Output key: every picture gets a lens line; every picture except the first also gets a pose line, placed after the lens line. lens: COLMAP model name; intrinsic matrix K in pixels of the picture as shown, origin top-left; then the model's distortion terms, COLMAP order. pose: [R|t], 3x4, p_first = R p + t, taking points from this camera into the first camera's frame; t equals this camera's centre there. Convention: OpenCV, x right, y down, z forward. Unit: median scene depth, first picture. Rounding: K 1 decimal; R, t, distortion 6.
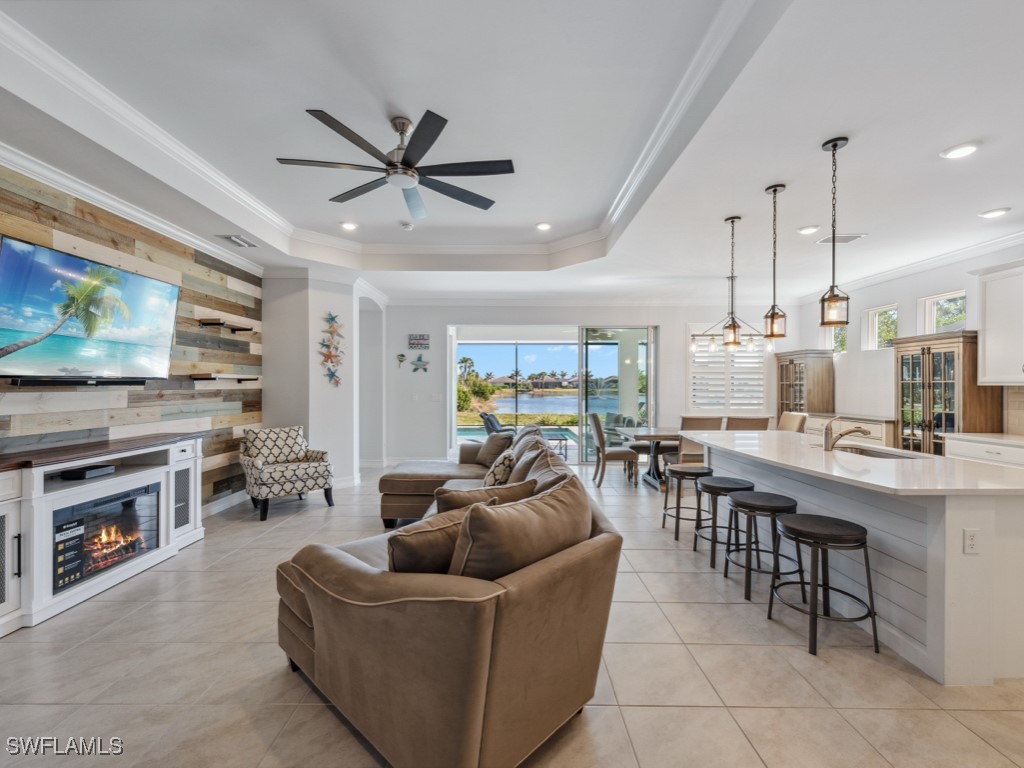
lens RADIAL K [[447.9, 0, 507.8], [0, 447.9, 385.9], [0, 0, 1]] dist [0.010242, -0.001431]
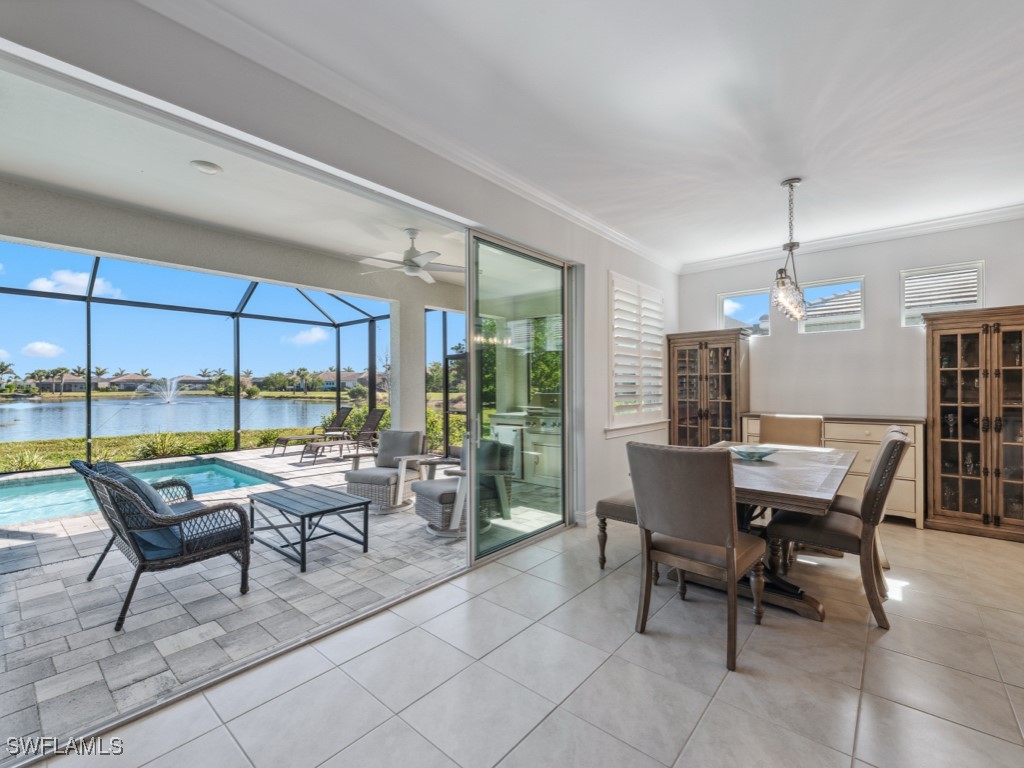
lens RADIAL K [[447.9, 0, 507.8], [0, 447.9, 385.9], [0, 0, 1]] dist [0.010242, -0.001431]
pose [[0.647988, -0.002885, 0.761645, -0.202407], [0.005267, 0.999986, -0.000693, 0.017101], [-0.761633, 0.004461, 0.647994, 1.097436]]
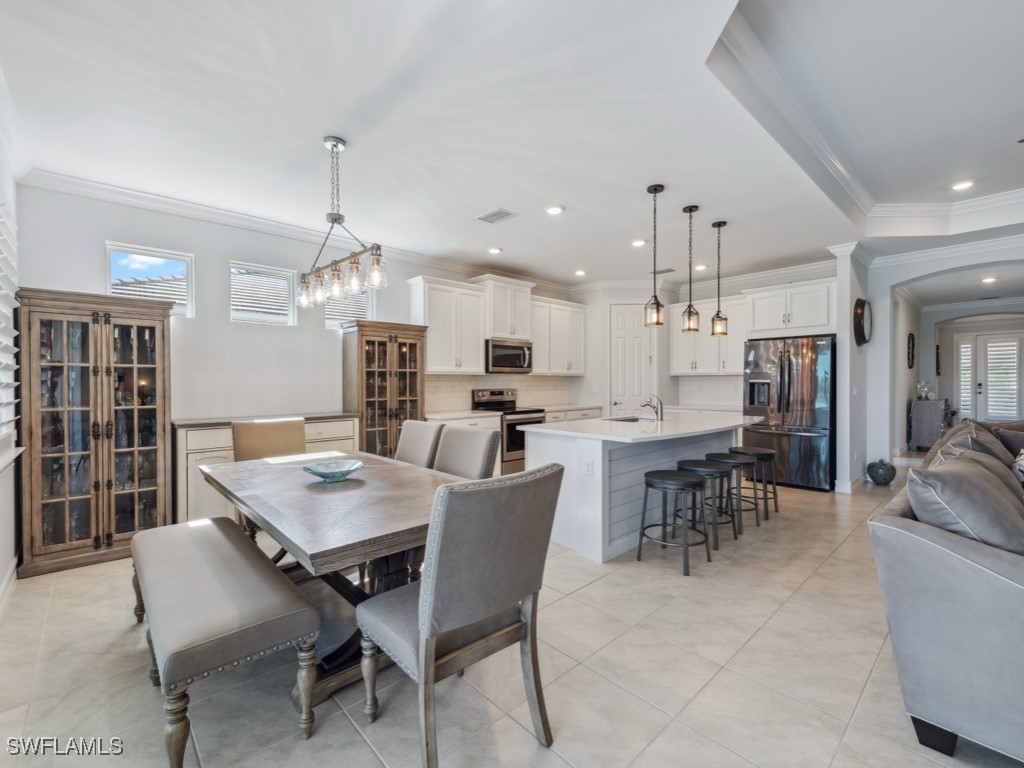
lens RADIAL K [[447.9, 0, 507.8], [0, 447.9, 385.9], [0, 0, 1]] dist [0.010242, -0.001431]
pose [[-0.679349, -0.004843, 0.733799, 0.026164], [0.003647, 0.999944, 0.009976, 0.017040], [-0.733806, 0.009453, -0.679293, 1.443442]]
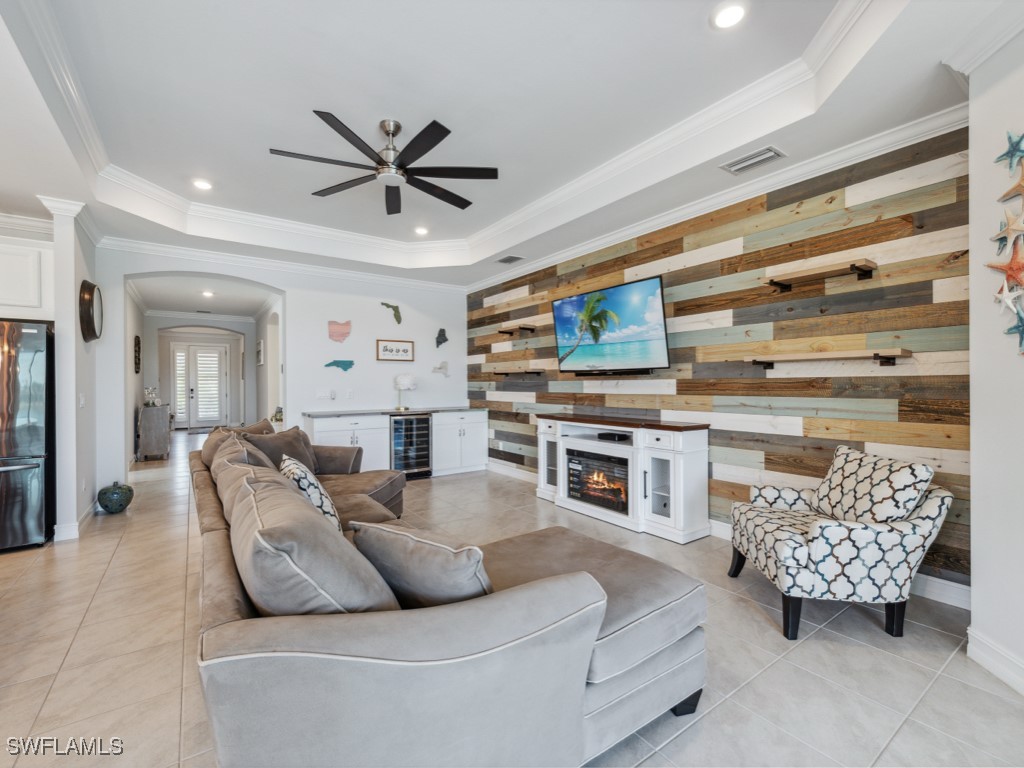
lens RADIAL K [[447.9, 0, 507.8], [0, 447.9, 385.9], [0, 0, 1]] dist [0.010242, -0.001431]
pose [[-0.816027, 0.003755, -0.578001, 0.093983], [0.002625, 0.999993, 0.002790, 0.016729], [0.578007, 0.000759, -0.816031, 1.225516]]
